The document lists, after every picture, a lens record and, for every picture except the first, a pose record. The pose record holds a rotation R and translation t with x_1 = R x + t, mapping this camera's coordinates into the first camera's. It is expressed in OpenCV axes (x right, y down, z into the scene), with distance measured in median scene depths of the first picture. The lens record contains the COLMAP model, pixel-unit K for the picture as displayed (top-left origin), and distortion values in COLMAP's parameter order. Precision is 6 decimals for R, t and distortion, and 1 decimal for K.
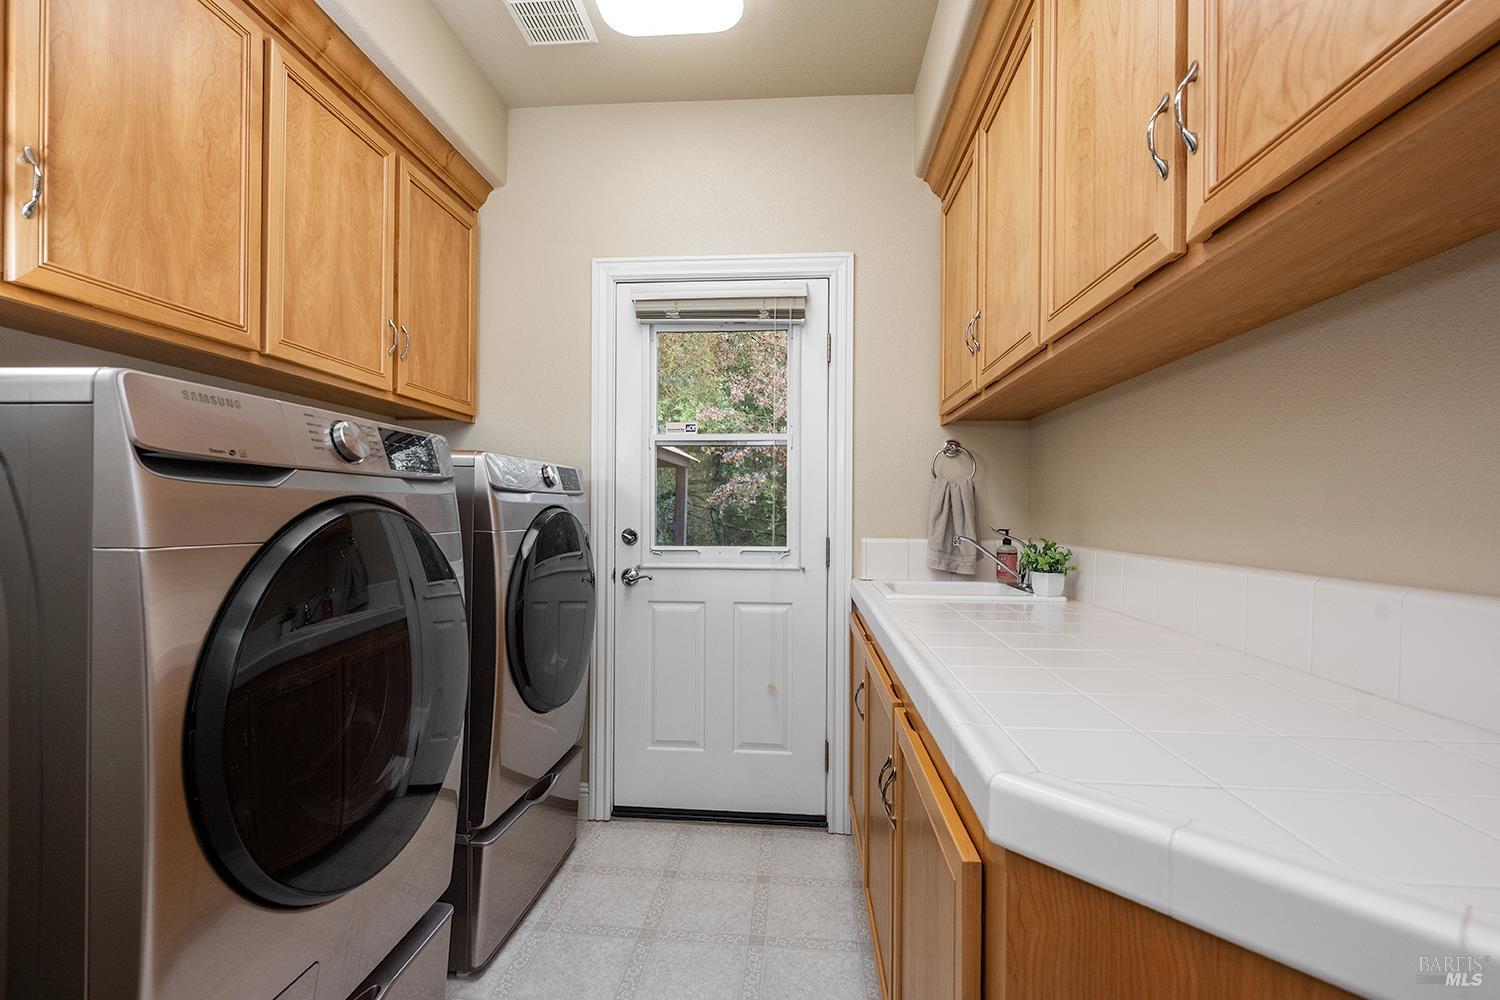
lens RADIAL K [[654.0, 0, 749.6], [0, 654.0, 507.5], [0, 0, 1]] dist [-0.007108, 0.000245]
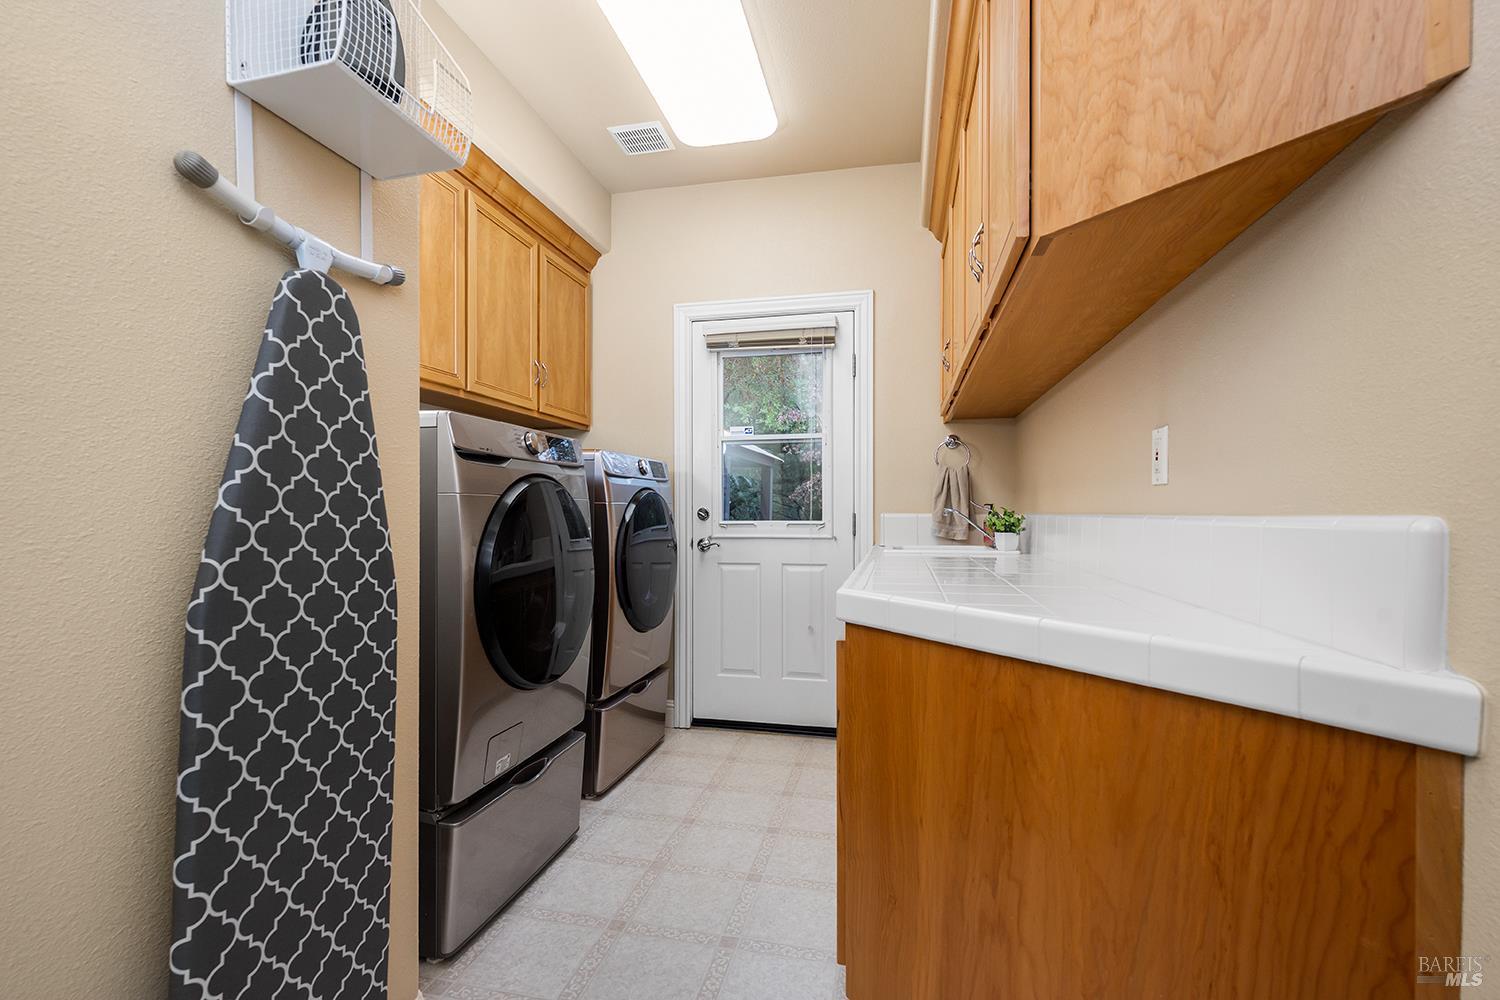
lens RADIAL K [[654.0, 0, 749.3], [0, 654.0, 506.3], [0, 0, 1]] dist [-0.007108, 0.000245]
pose [[0.989939, -0.008901, -0.141216, 0.103975], [0.008430, 0.999957, -0.003933, 0.038144], [0.141244, 0.002703, 0.989971, -0.319322]]
